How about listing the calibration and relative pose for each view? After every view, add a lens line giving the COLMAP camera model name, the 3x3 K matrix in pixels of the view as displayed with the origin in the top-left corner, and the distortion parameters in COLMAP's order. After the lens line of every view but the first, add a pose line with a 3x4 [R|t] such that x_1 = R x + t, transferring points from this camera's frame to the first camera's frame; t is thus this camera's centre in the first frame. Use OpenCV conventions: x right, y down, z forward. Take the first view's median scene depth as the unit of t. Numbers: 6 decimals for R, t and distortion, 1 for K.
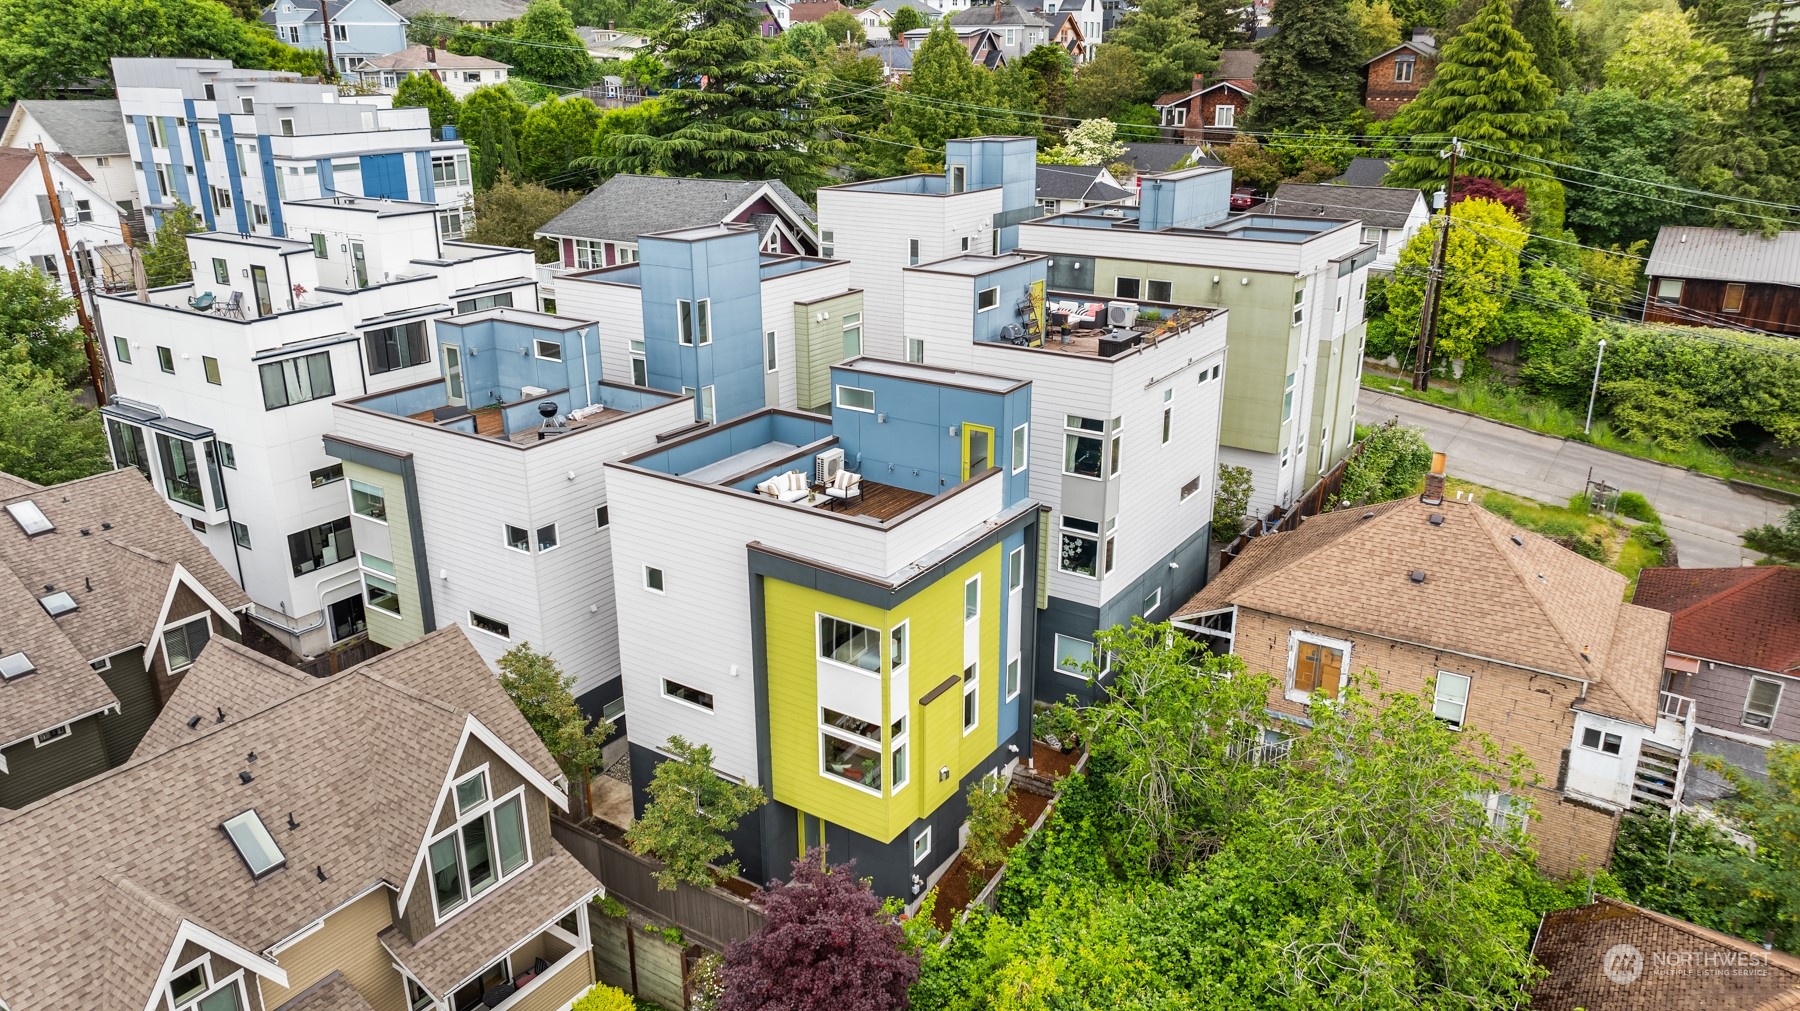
lens RADIAL K [[1229.0, 0, 919.9], [0, 1229.0, 507.7], [0, 0, 1]] dist [-0.029665, 0.047121]
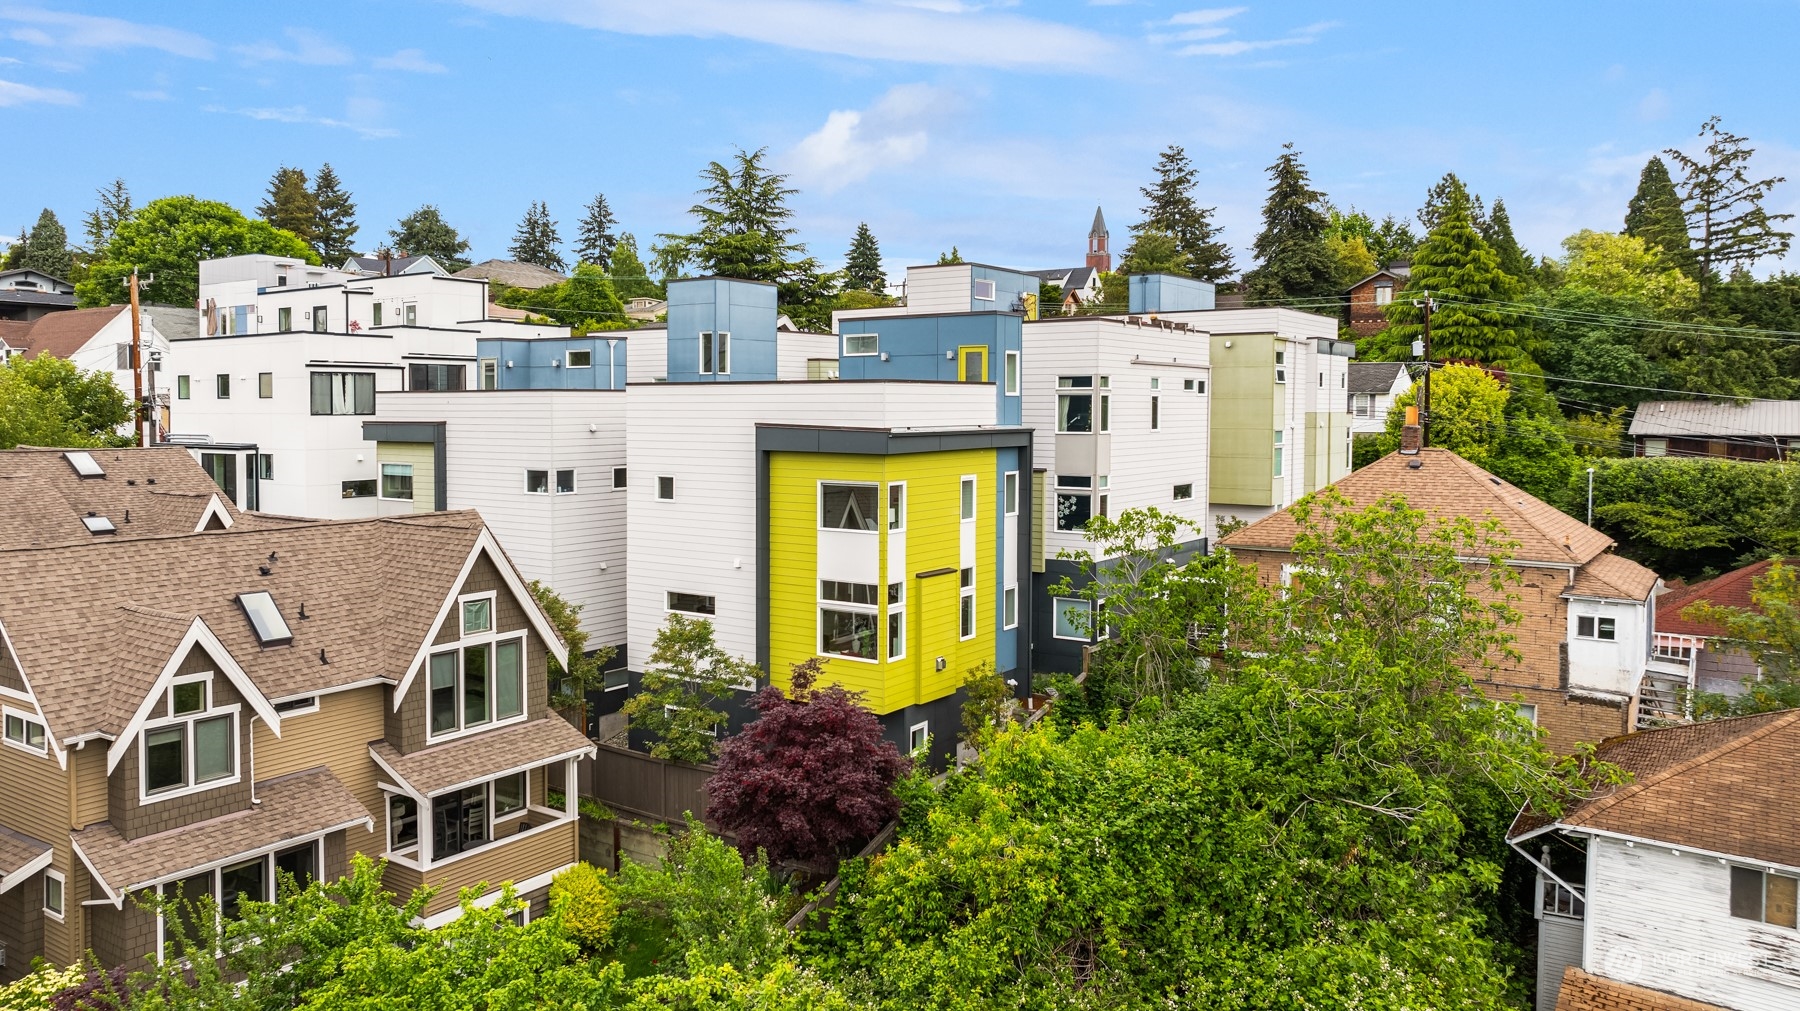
lens RADIAL K [[1254.8, 0, 914.1], [0, 1254.8, 498.6], [0, 0, 1]] dist [-0.005266, 0.002856]
pose [[0.999820, 0.003706, -0.018595, 0.014977], [-0.008897, 0.957749, -0.287467, 0.347235], [0.016744, 0.287581, 0.957610, -0.021296]]
